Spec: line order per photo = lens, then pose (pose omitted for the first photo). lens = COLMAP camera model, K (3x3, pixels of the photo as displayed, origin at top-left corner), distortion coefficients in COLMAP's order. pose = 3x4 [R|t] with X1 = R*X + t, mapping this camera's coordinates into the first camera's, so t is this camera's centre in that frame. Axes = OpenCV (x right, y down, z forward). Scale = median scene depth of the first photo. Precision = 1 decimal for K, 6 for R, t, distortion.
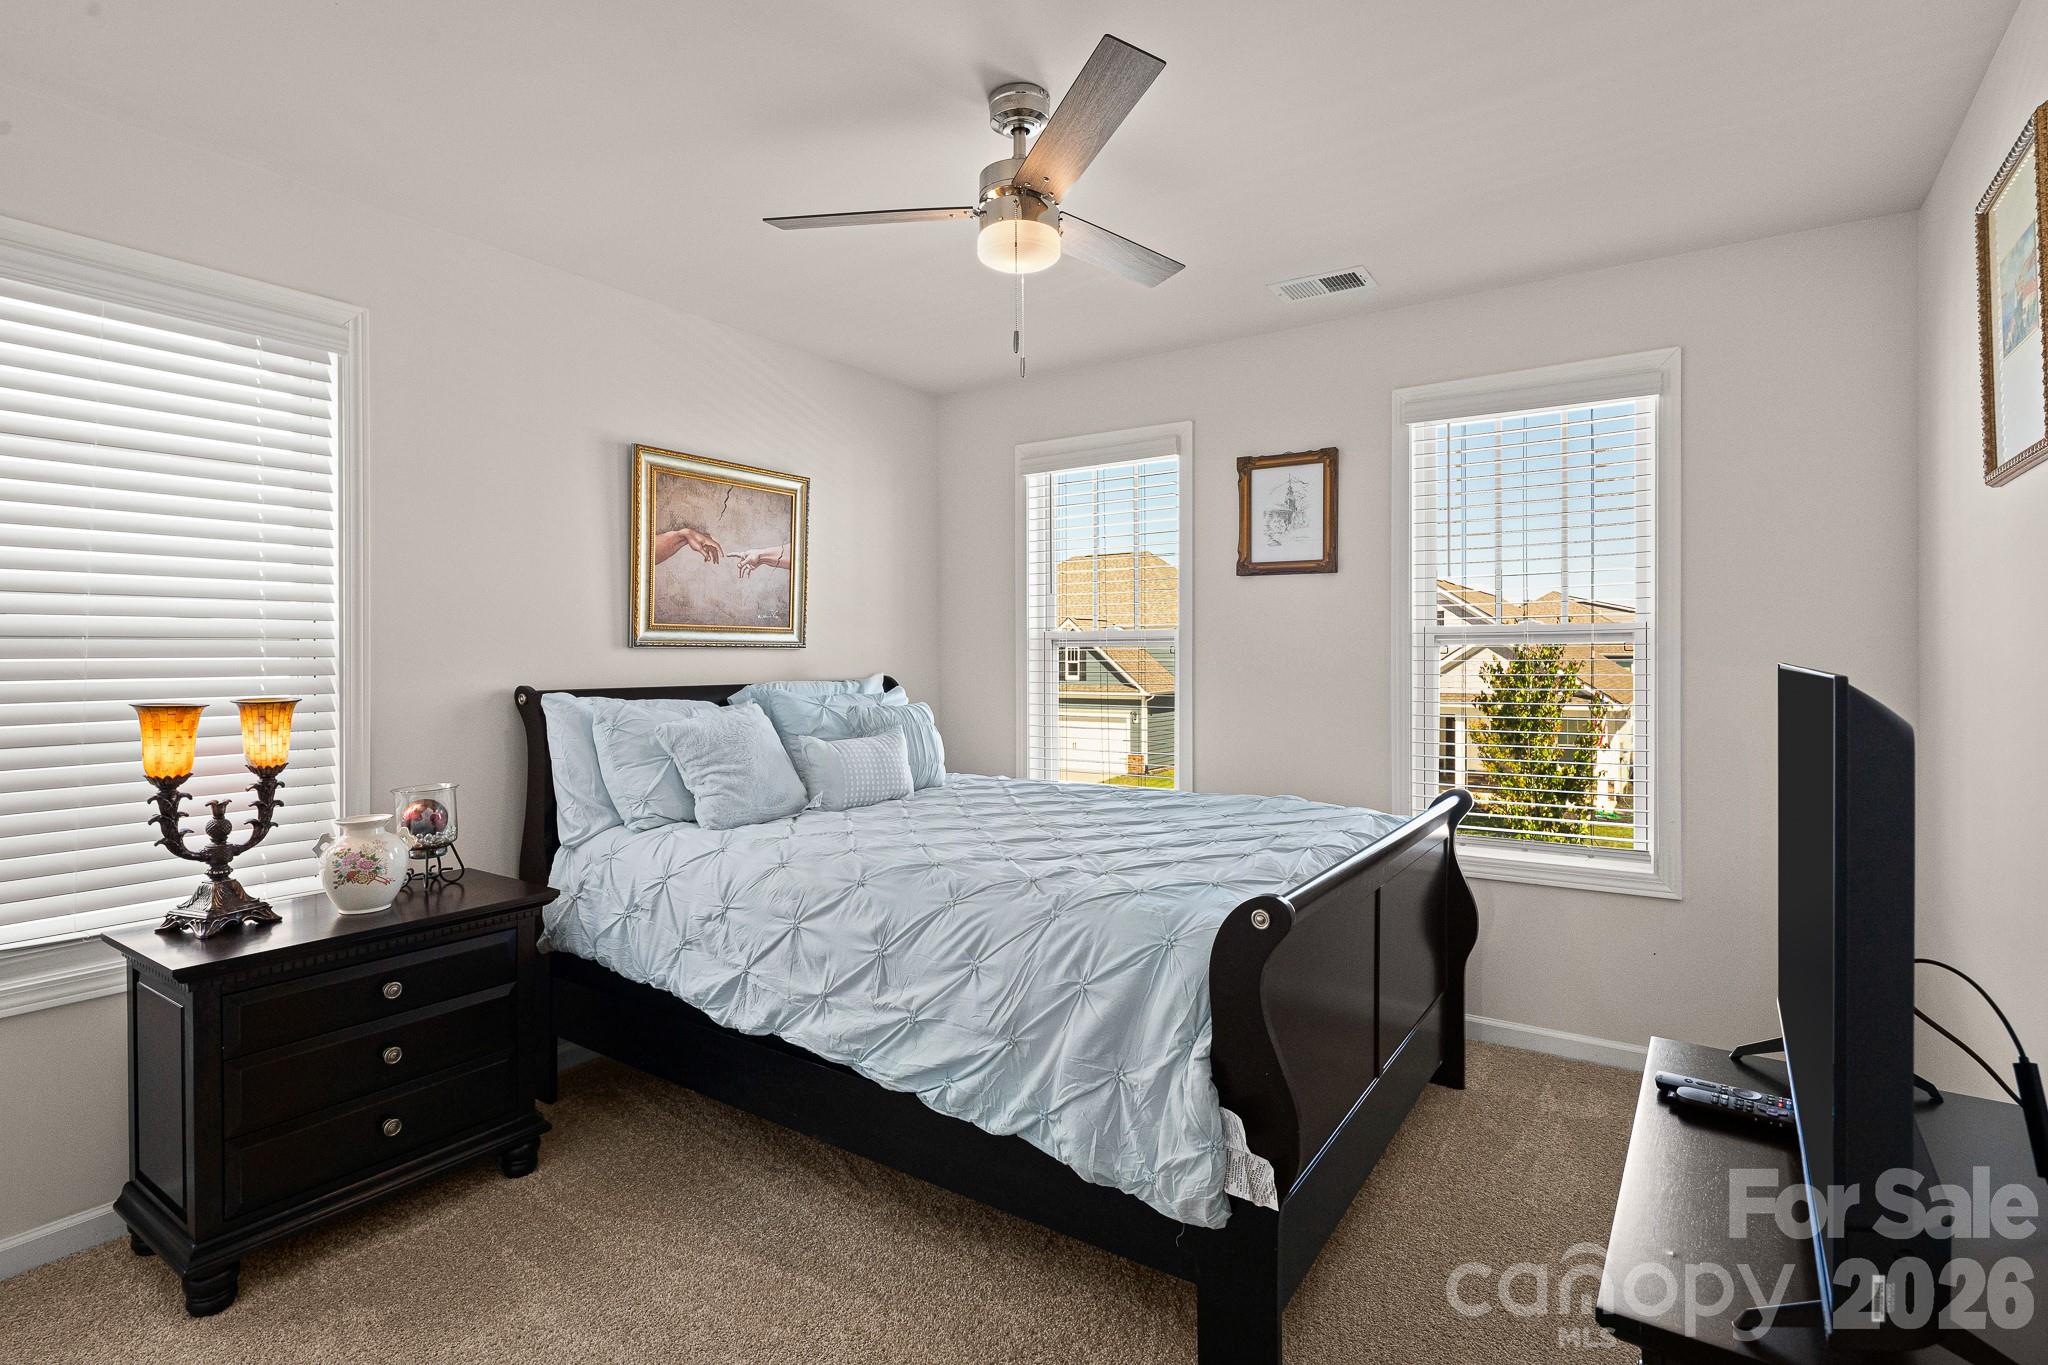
lens RADIAL K [[1012.4, 0, 1006.9], [0, 1012.4, 663.0], [0, 0, 1]] dist [0.001971, -0.000933]
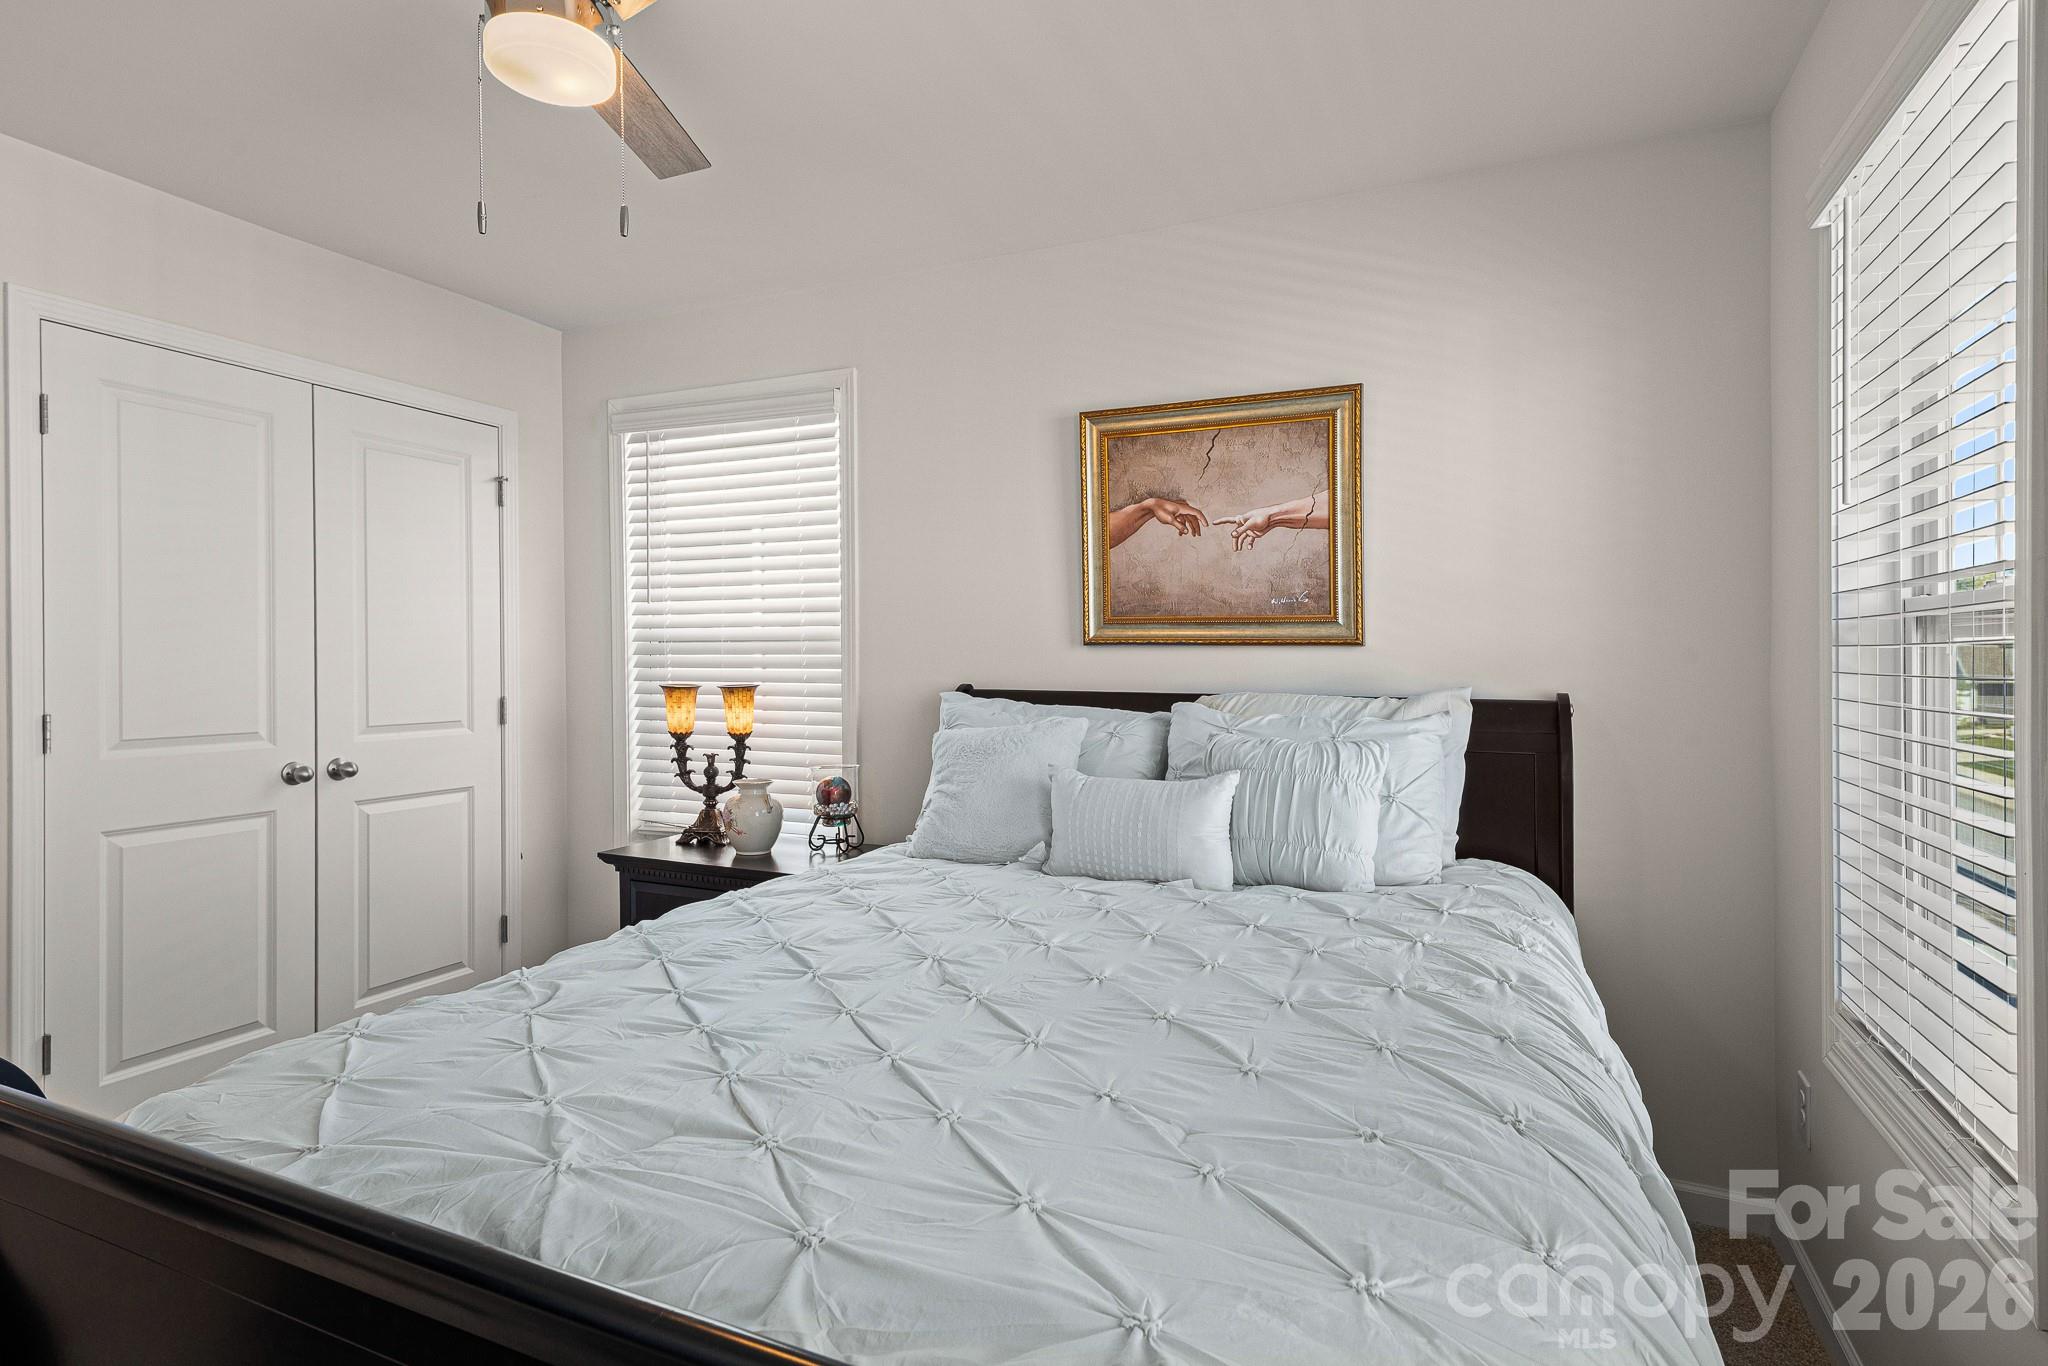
lens RADIAL K [[1012.4, 0, 1006.9], [0, 1012.4, 663.5], [0, 0, 1]] dist [0.001971, -0.000933]
pose [[0.176360, 0.015080, -0.984210, 0.683188], [-0.010170, 0.999857, 0.013498, -0.015569], [0.984273, 0.007629, 0.176488, 1.102462]]
